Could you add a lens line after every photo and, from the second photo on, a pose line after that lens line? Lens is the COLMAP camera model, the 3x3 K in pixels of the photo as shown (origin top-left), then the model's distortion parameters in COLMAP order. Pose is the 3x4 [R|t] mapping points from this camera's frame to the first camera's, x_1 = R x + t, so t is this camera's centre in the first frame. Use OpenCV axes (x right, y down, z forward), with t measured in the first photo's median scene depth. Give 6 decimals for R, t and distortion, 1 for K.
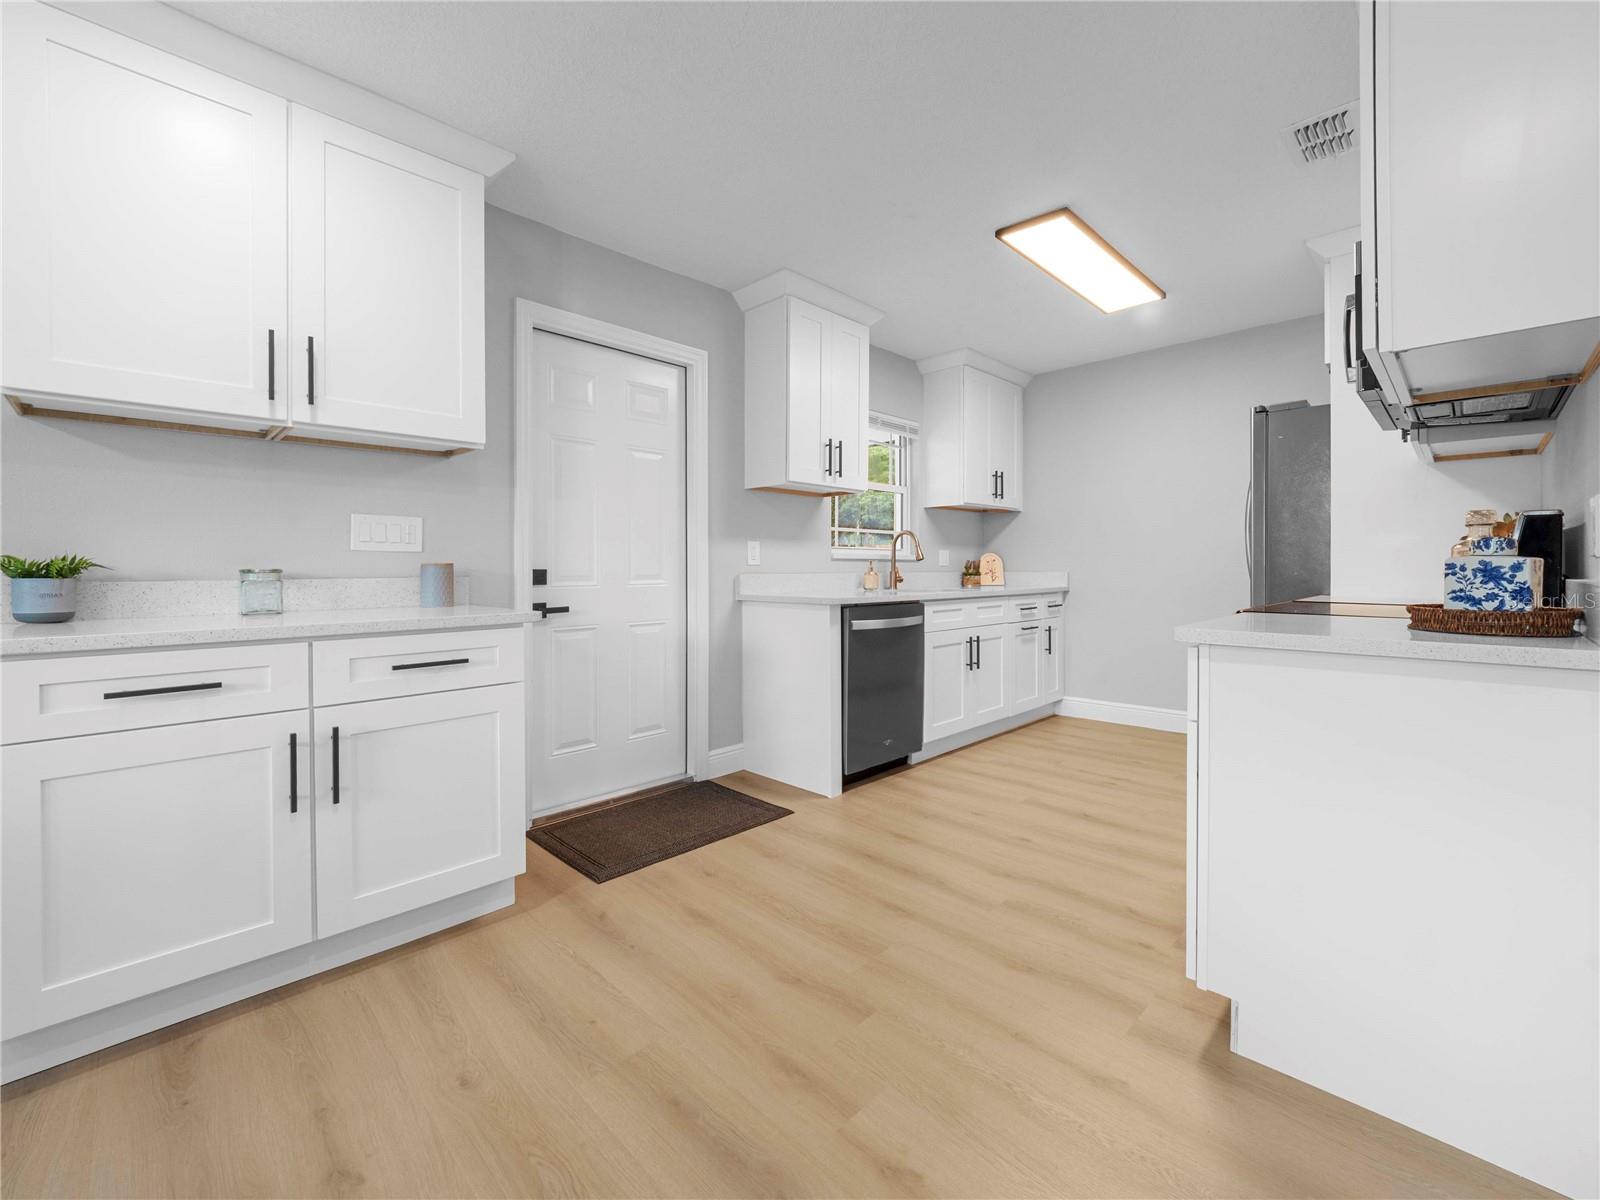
lens RADIAL K [[671.3, 0, 798.4], [0, 671.3, 569.6], [0, 0, 1]] dist [-0.001104, -0.001012]
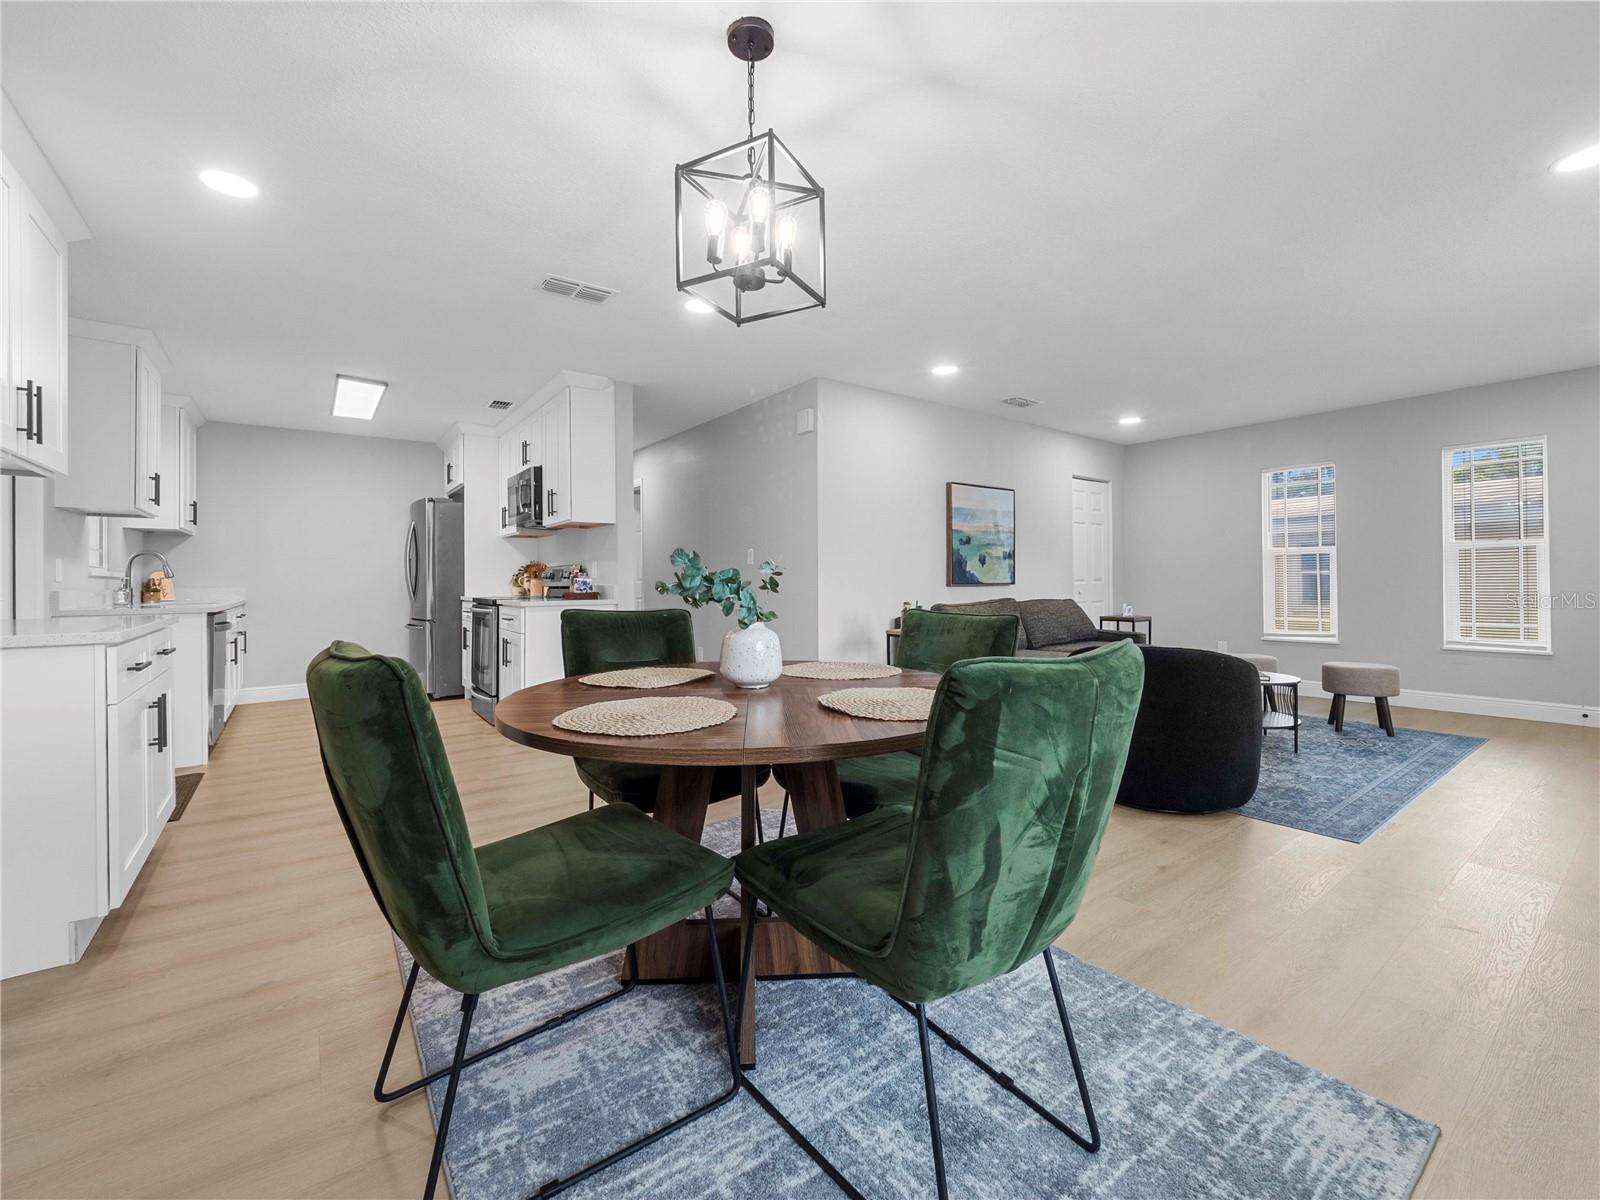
lens RADIAL K [[664.8, 0, 792.9], [0, 664.8, 579.7], [0, 0, 1]] dist [-0.008468, -0.000171]
pose [[0.155380, 0.002314, 0.987852, -0.817453], [0.011124, 0.999930, -0.004092, 0.006879], [-0.987792, 0.011624, 0.155344, -0.239999]]
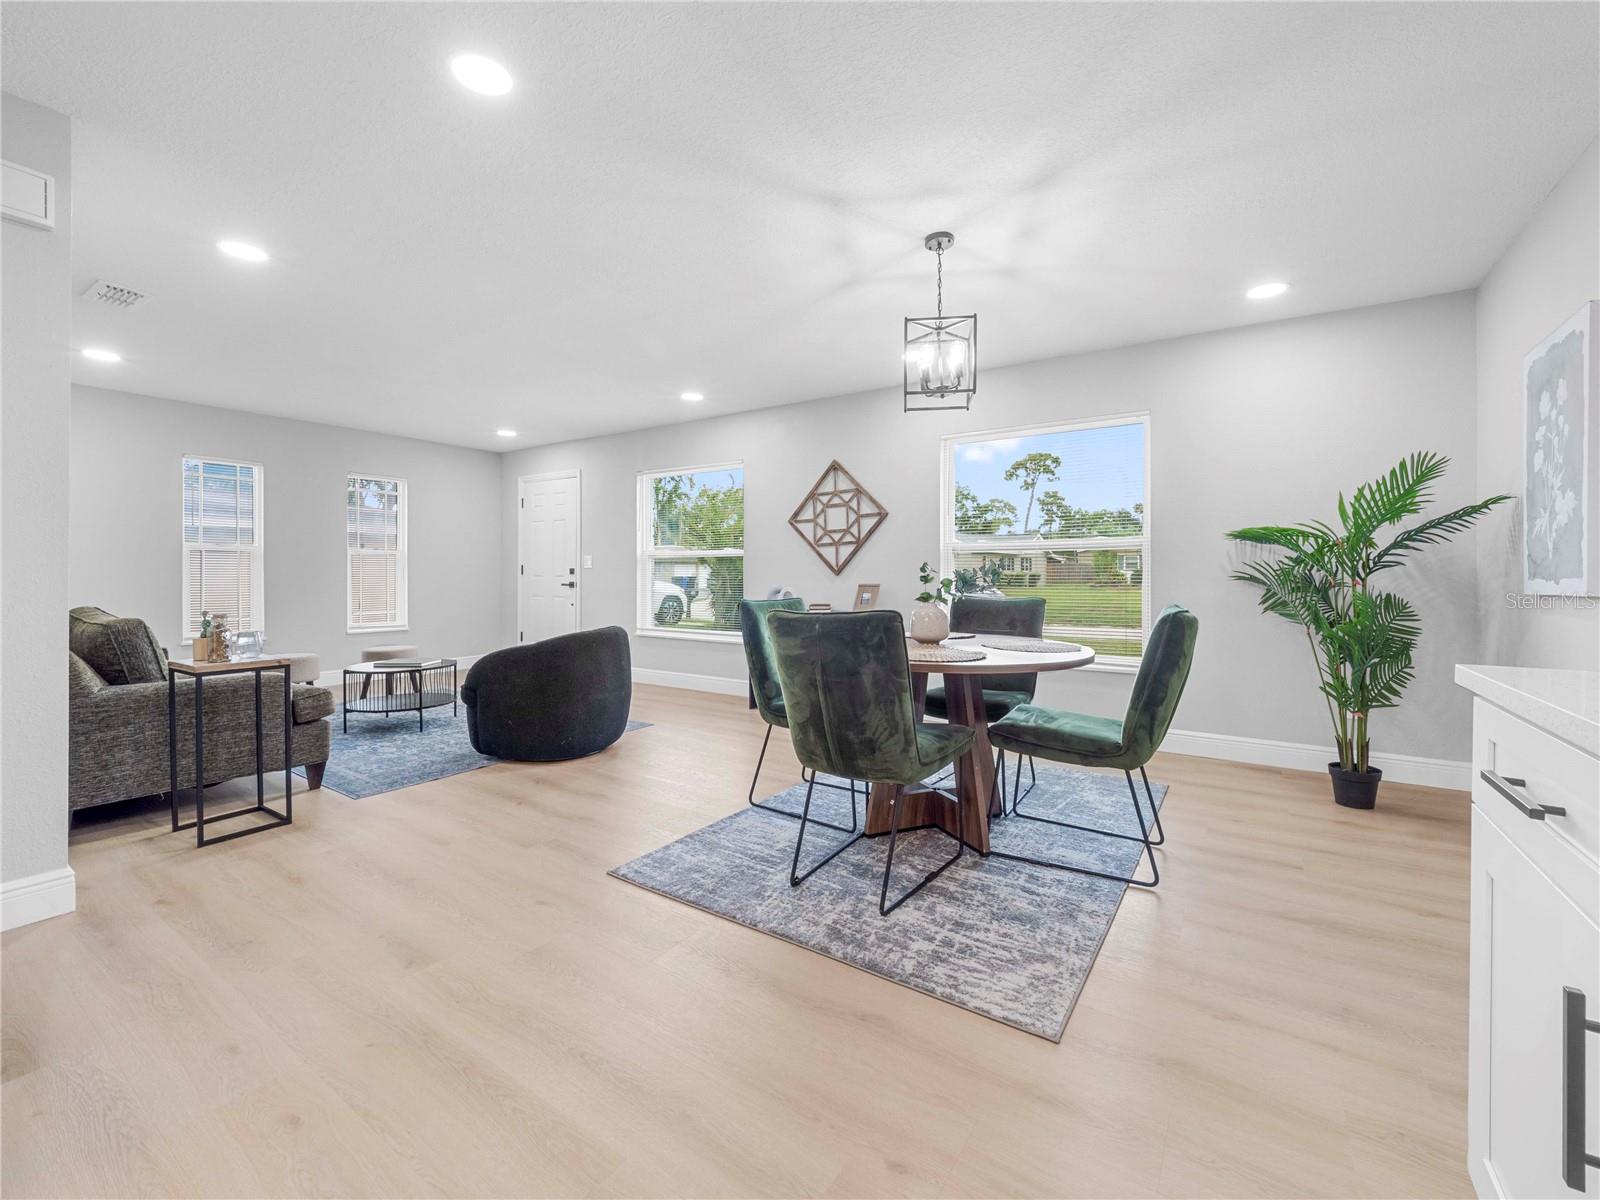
lens RADIAL K [[666.0, 0, 800.6], [0, 666.0, 588.4], [0, 0, 1]] dist [0.003119, -0.008858]
pose [[-0.981104, 0.003166, -0.193455, -0.092131], [-0.001285, 0.999737, 0.022877, -0.000025], [0.193477, 0.022693, -0.980842, 0.539101]]
